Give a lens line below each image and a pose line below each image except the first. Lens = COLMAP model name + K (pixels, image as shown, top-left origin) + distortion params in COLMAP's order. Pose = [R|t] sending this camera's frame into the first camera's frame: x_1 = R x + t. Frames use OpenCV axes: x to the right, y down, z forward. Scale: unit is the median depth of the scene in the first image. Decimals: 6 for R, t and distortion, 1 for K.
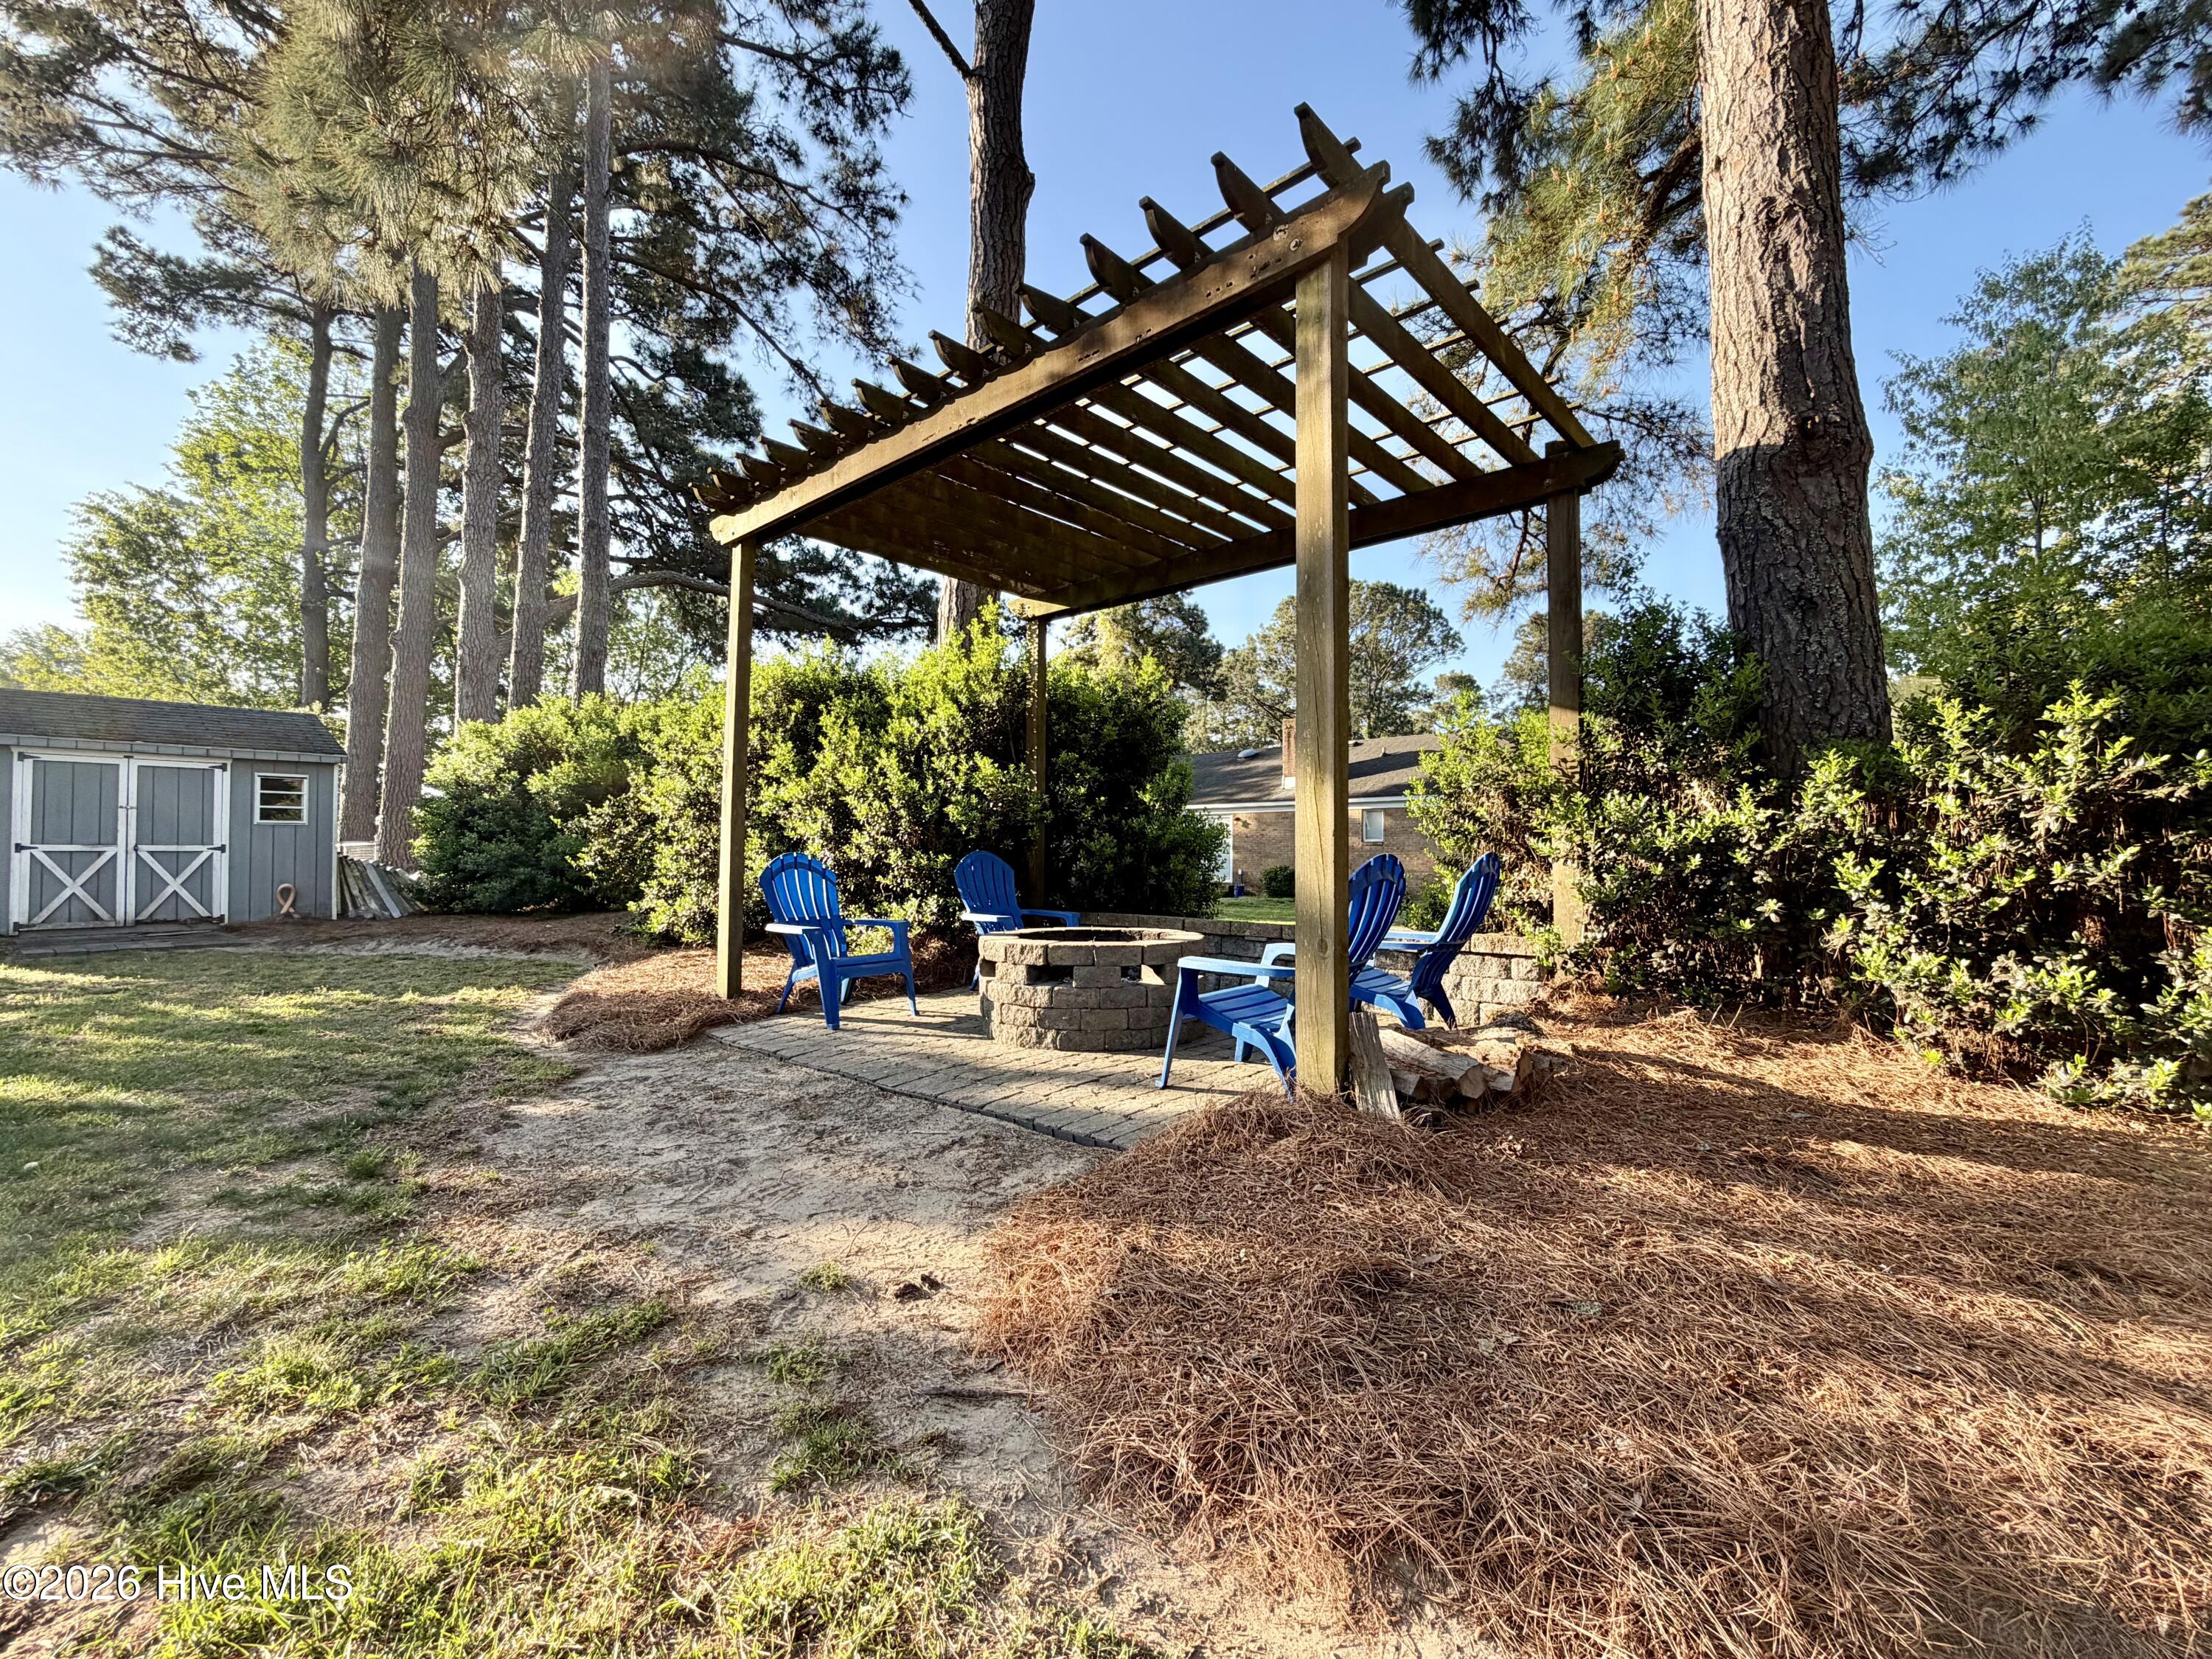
lens RADIAL K [[946.4, 0, 1106.0], [0, 946.4, 829.5], [0, 0, 1]] dist [0.001006, 0.000122]
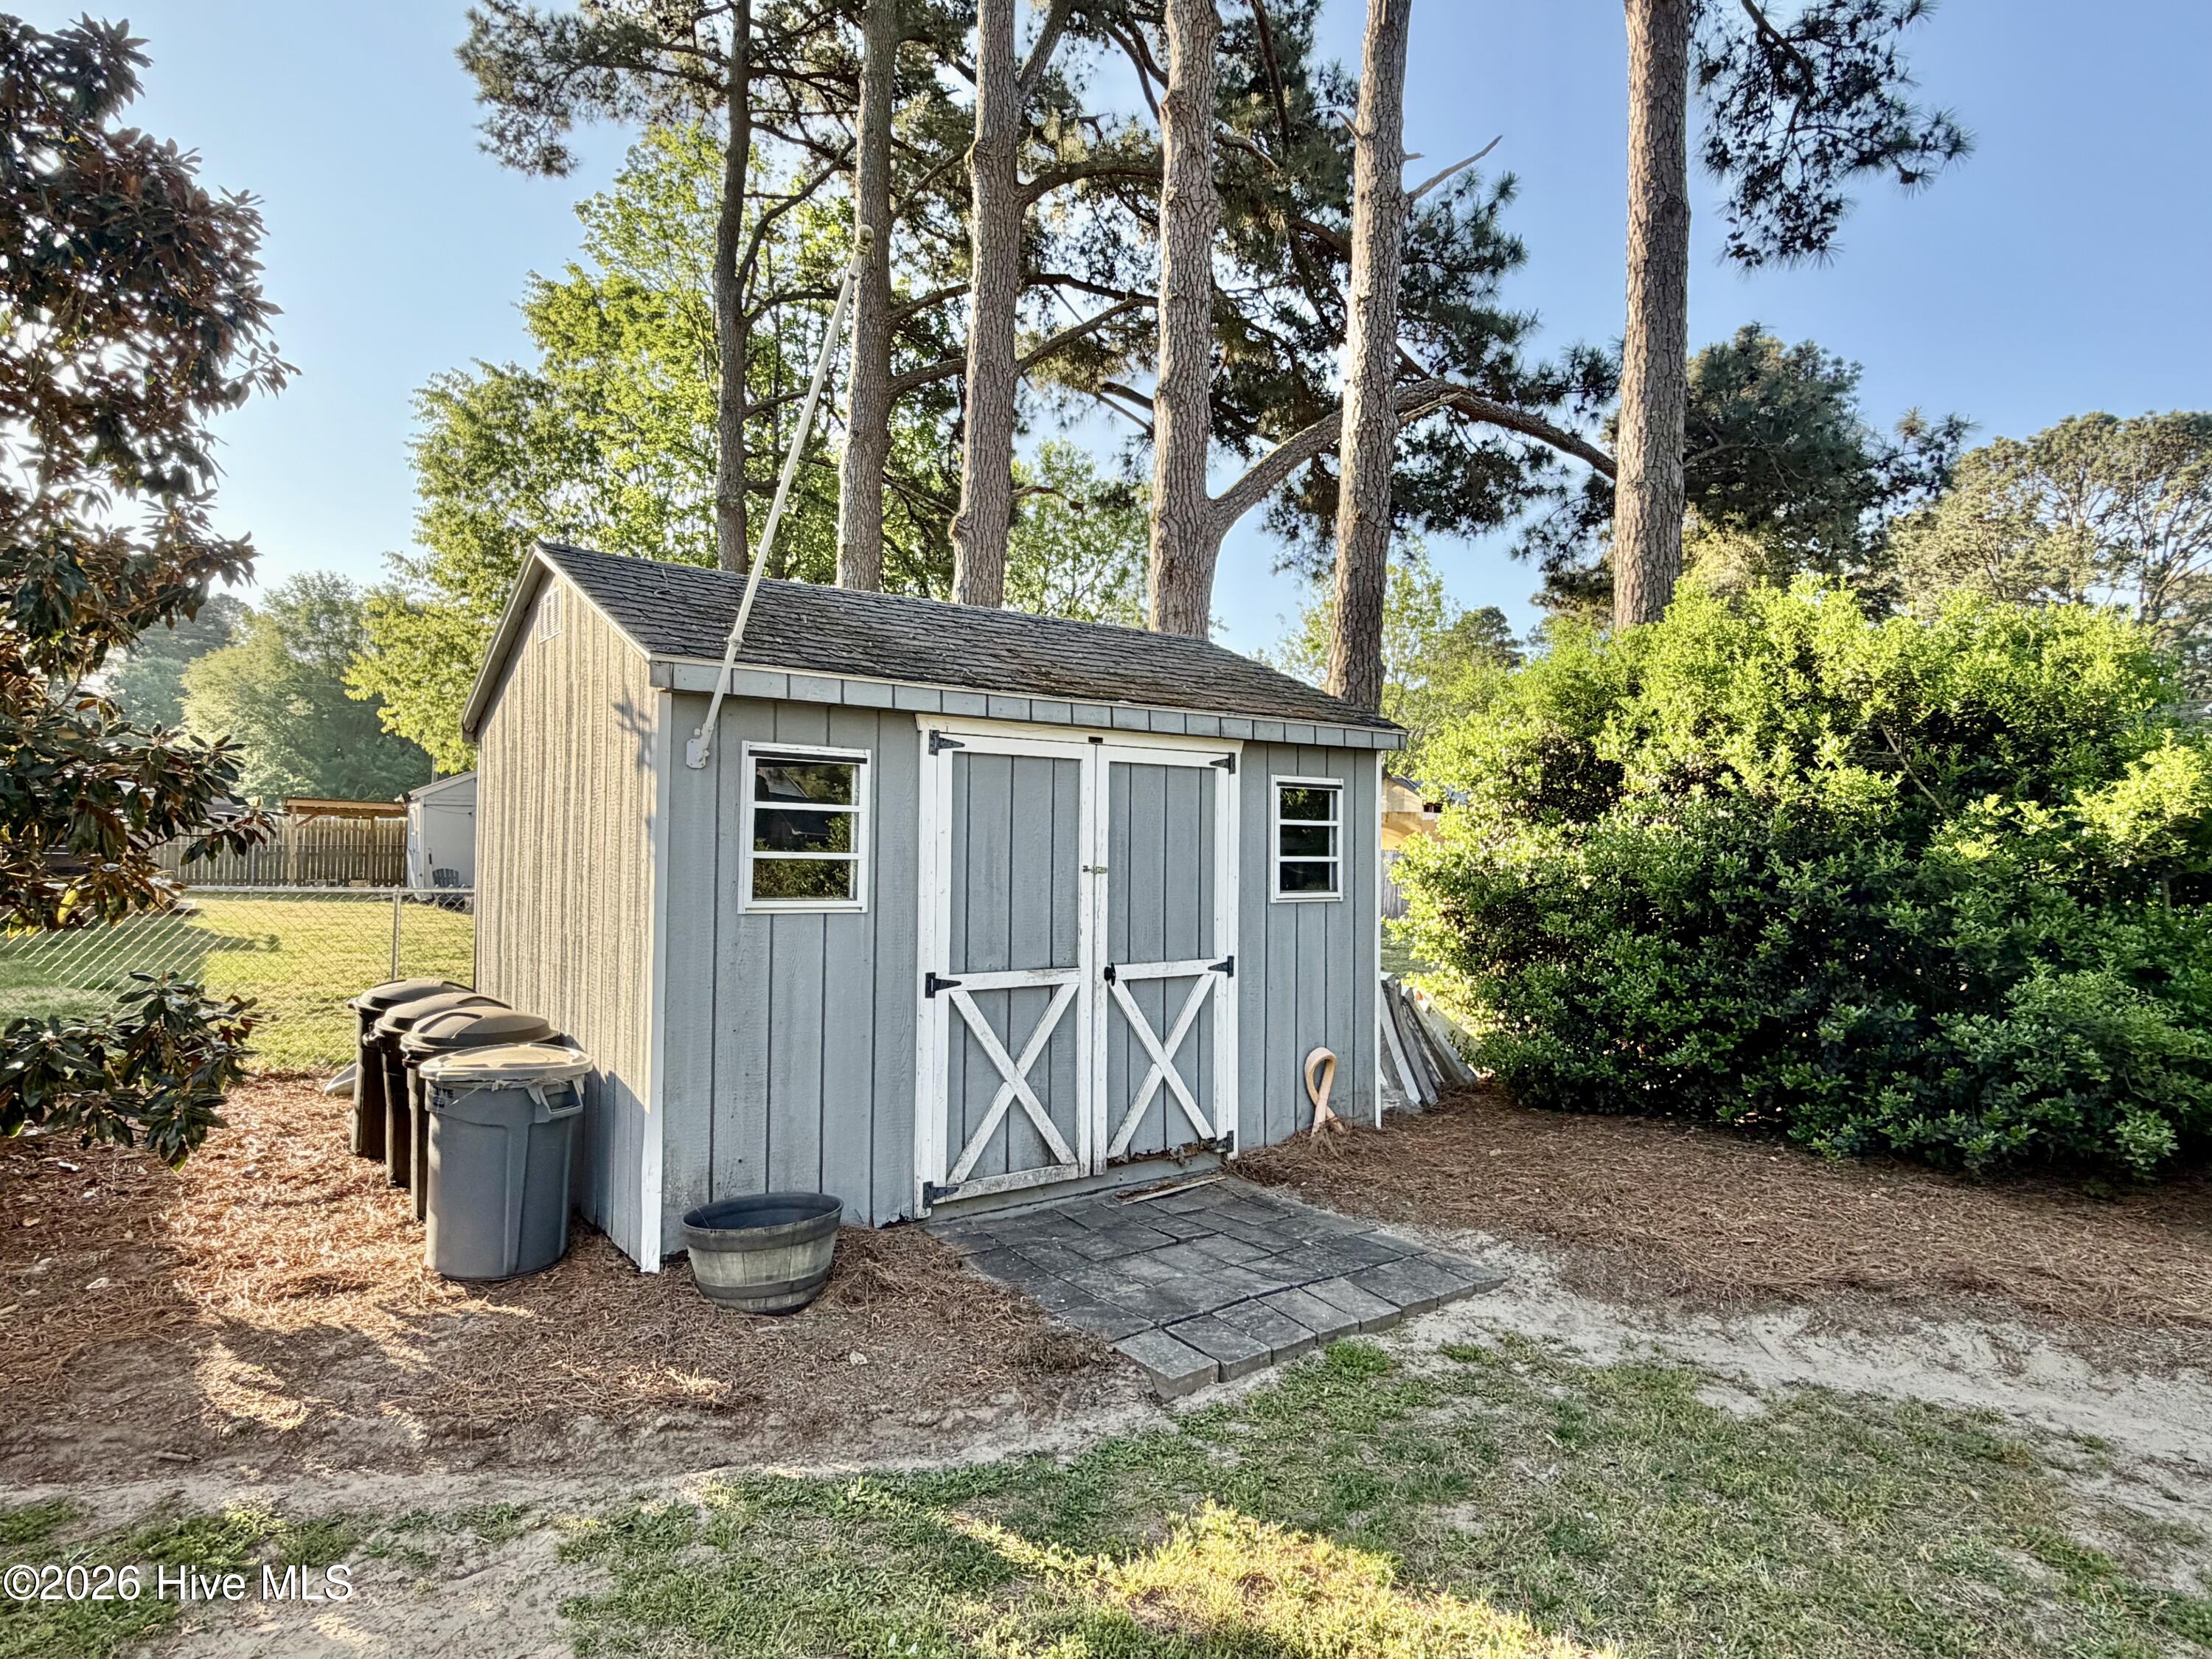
lens RADIAL K [[1225.6, 0, 1106.0], [0, 1225.6, 829.5], [0, 0, 1]] dist [-0.003927, -0.001306]
pose [[0.971867, 0.013809, -0.235123, -0.864938], [-0.010442, 0.999824, 0.015558, -0.045338], [0.235297, -0.012665, 0.971841, 0.486816]]
